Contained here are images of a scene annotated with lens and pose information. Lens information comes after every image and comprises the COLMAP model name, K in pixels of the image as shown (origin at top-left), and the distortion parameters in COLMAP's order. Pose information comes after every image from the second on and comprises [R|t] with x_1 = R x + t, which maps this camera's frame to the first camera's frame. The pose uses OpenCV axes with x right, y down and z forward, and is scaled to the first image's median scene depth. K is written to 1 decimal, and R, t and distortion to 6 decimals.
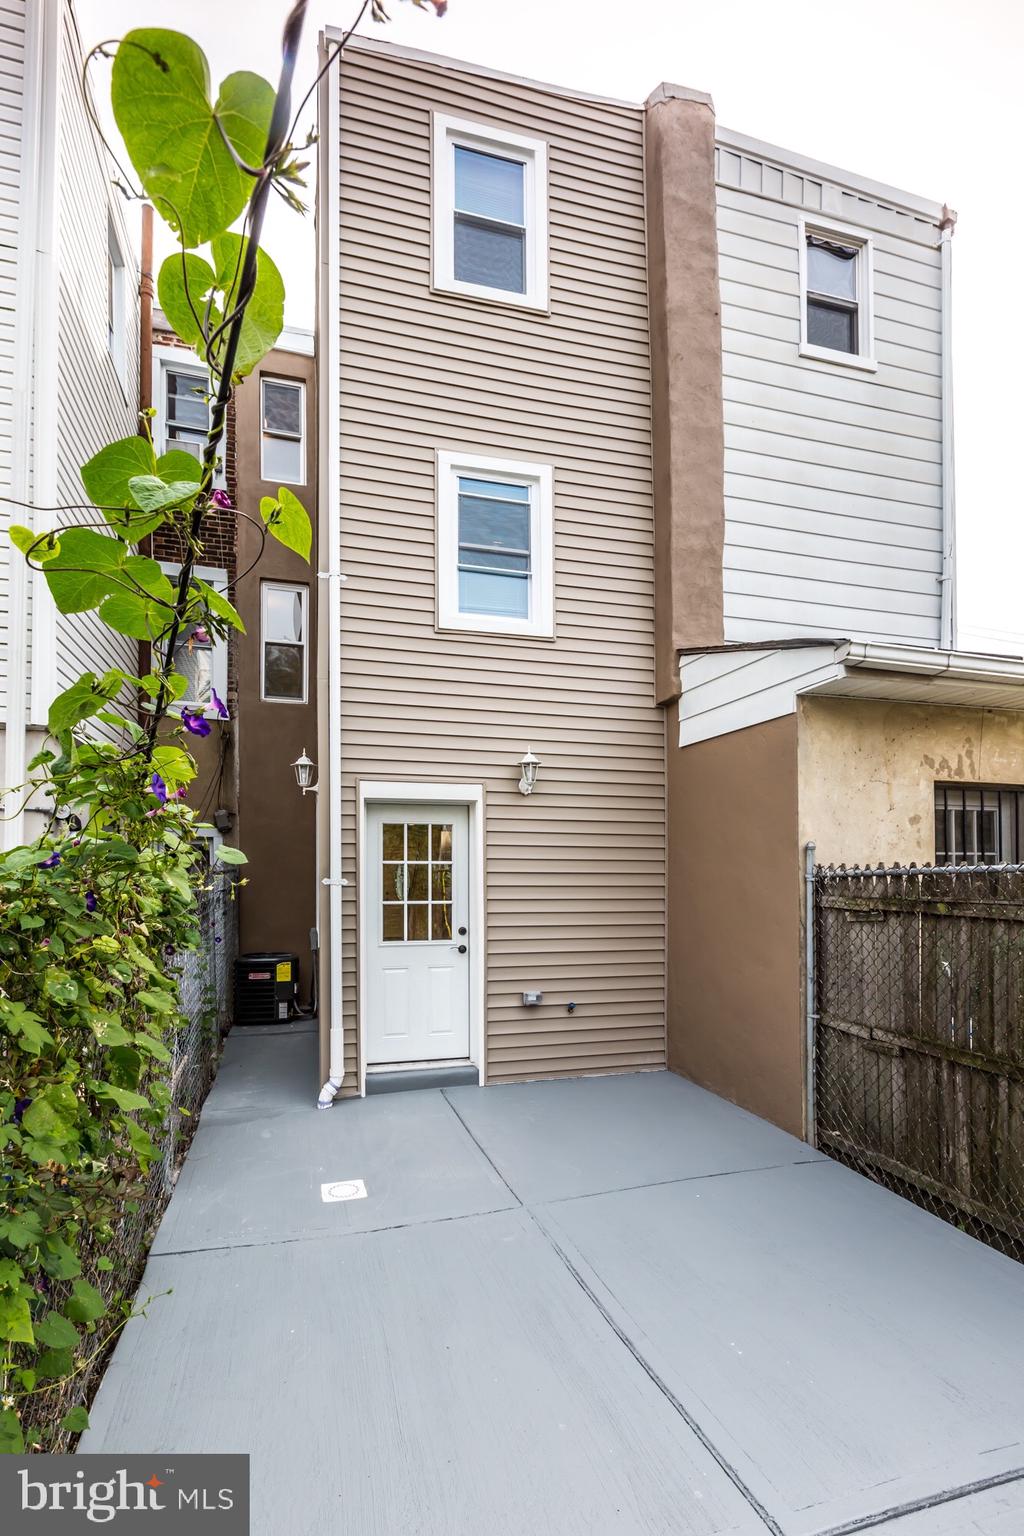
lens RADIAL K [[680.7, 0, 487.4], [0, 680.7, 677.0], [0, 0, 1]] dist [0.001658, -0.000442]
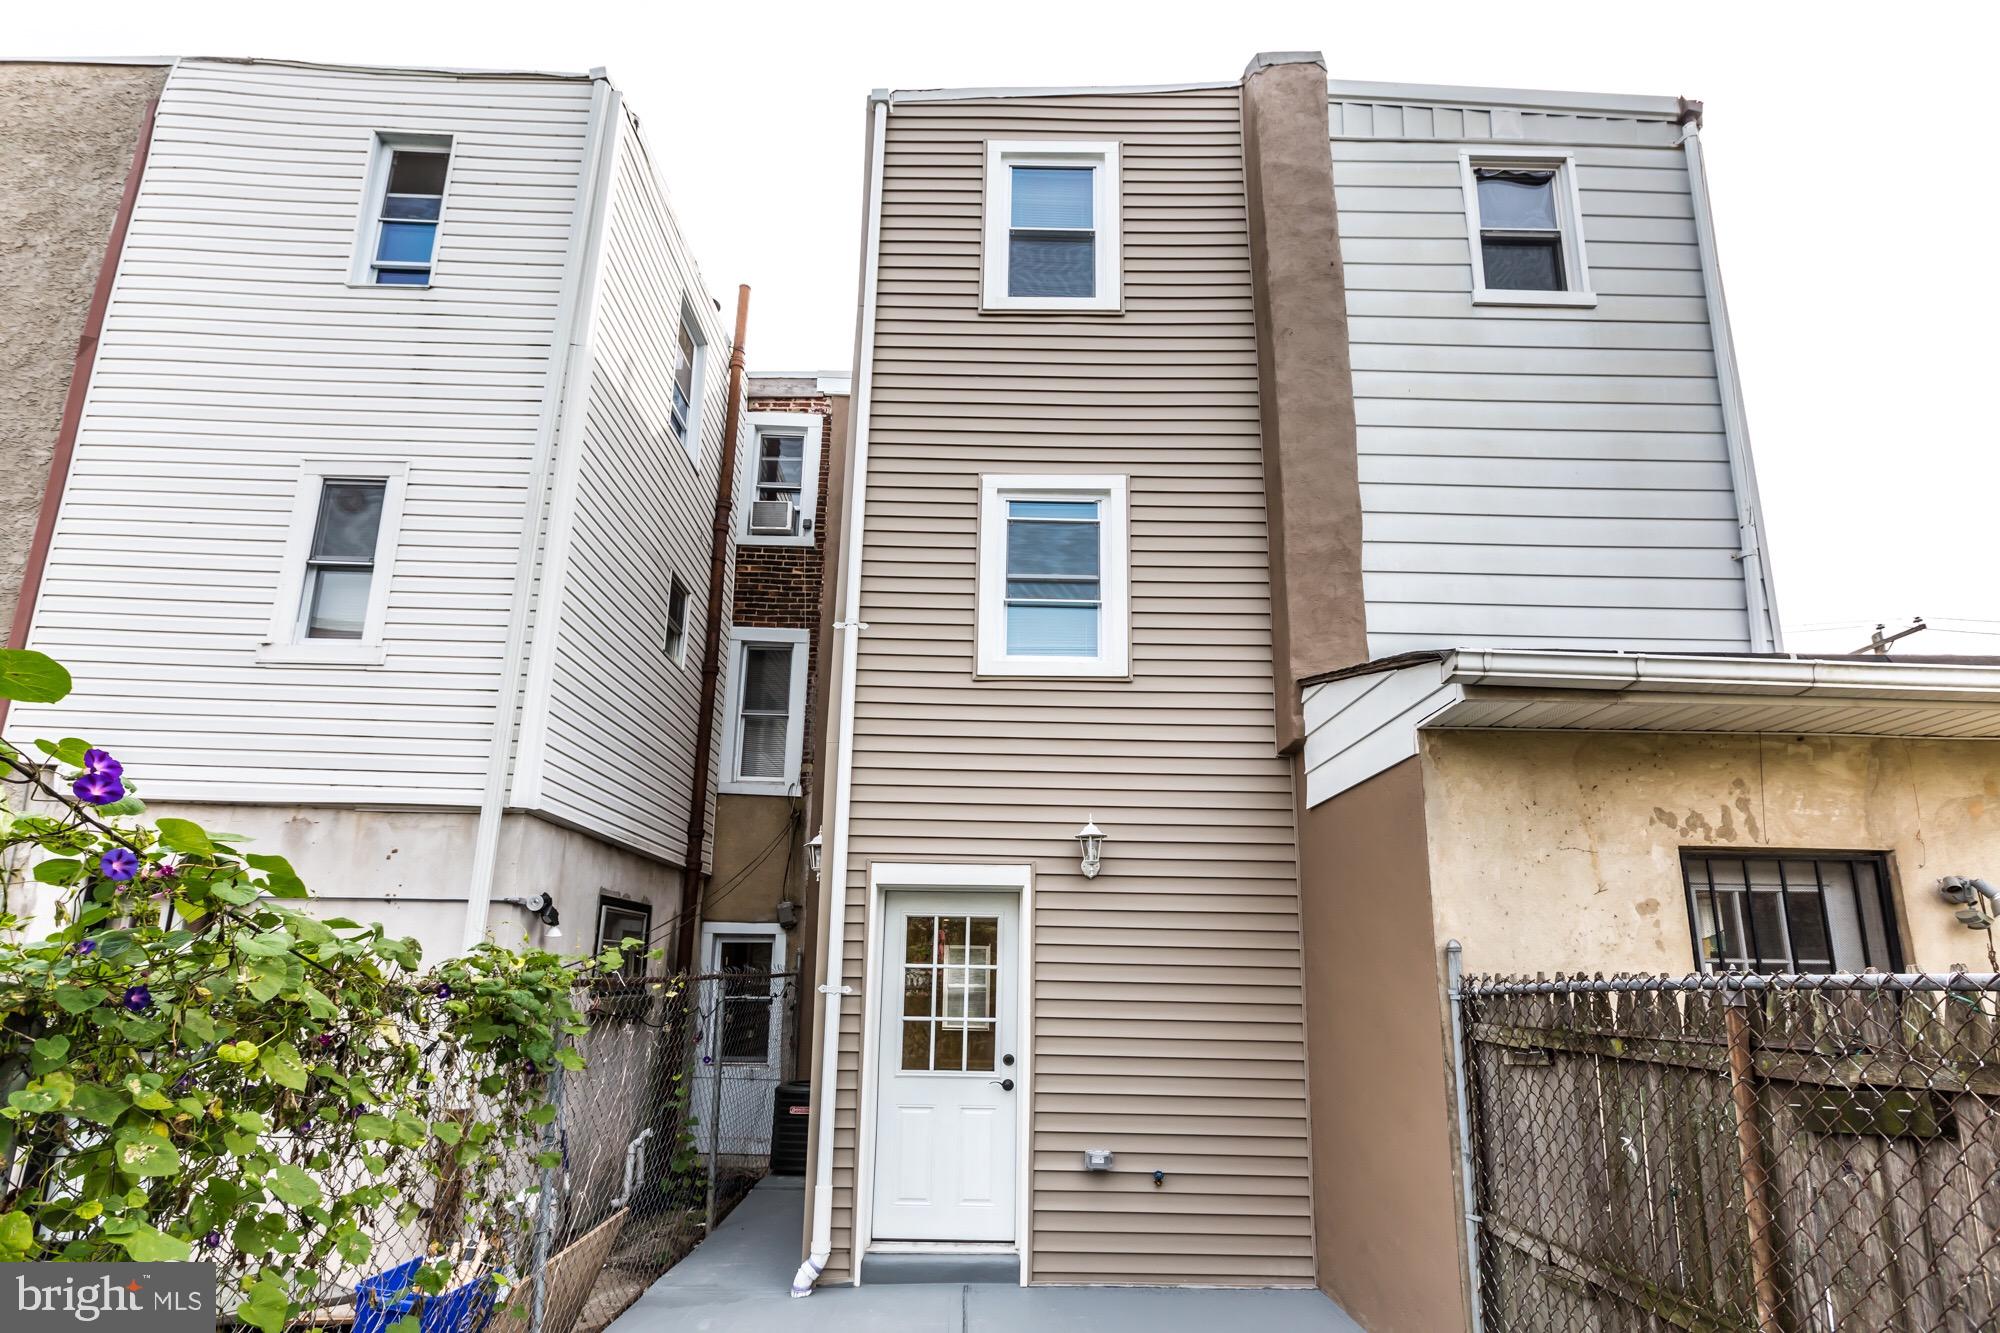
lens RADIAL K [[793.0, 0, 1012.3], [0, 793.0, 606.5], [0, 0, 1]] dist [0.000680, 0.000214]
pose [[0.969054, -0.093471, -0.228470, 0.210711], [0.055016, 0.984038, -0.169239, 0.014349], [0.240642, 0.151432, 0.958728, 0.046878]]
